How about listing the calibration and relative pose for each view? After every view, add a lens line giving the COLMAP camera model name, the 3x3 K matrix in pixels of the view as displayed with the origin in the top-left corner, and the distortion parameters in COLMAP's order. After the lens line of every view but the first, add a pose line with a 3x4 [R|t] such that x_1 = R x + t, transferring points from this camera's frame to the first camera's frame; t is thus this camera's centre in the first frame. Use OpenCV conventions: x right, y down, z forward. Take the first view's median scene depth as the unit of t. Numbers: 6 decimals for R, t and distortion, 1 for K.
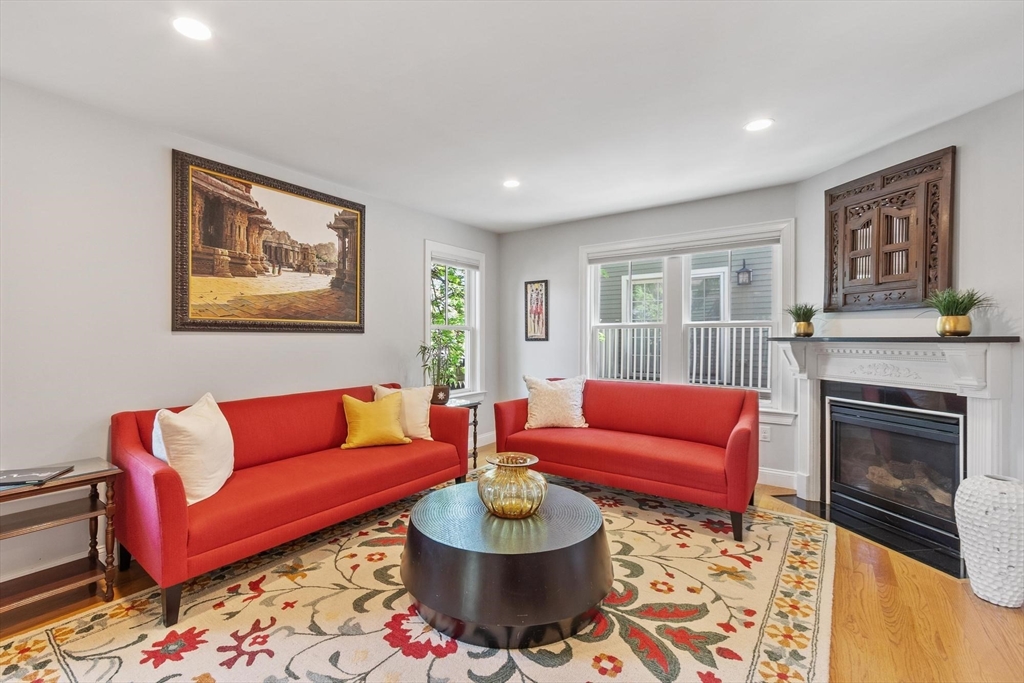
lens RADIAL K [[439.9, 0, 473.2], [0, 439.9, 341.9], [0, 0, 1]] dist [0.019928, -0.000098]
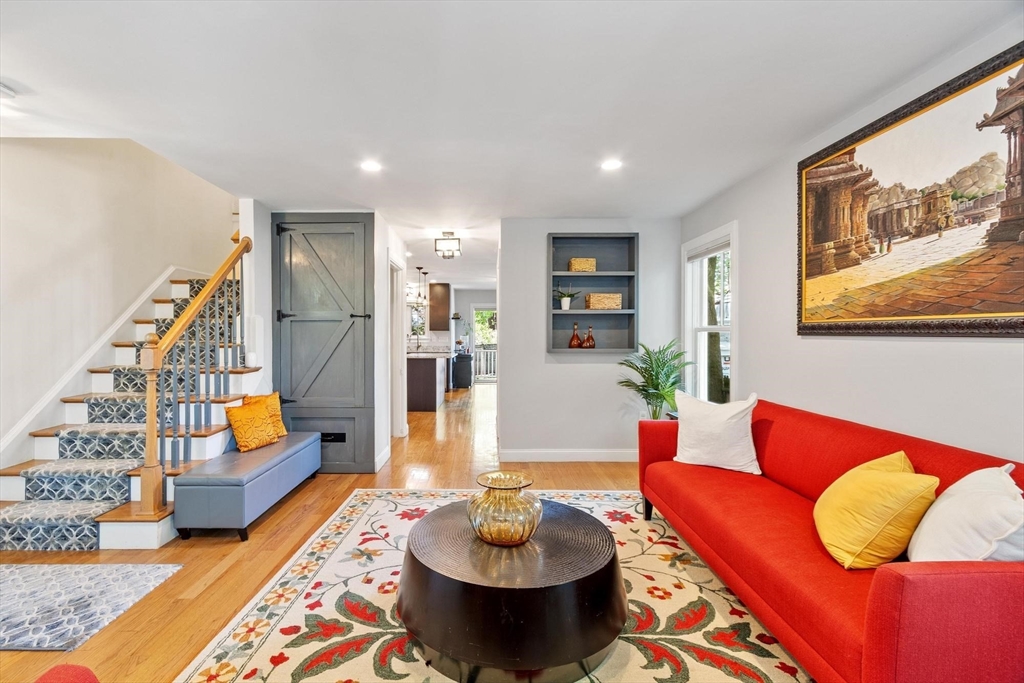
lens RADIAL K [[447.2, 0, 490.0], [0, 447.2, 334.7], [0, 0, 1]] dist [-0.000397, -0.000023]
pose [[-0.776364, 0.001794, -0.630282, 0.502759], [-0.007352, 0.999902, 0.011903, -0.030200], [0.630242, 0.013875, -0.776275, 1.228713]]
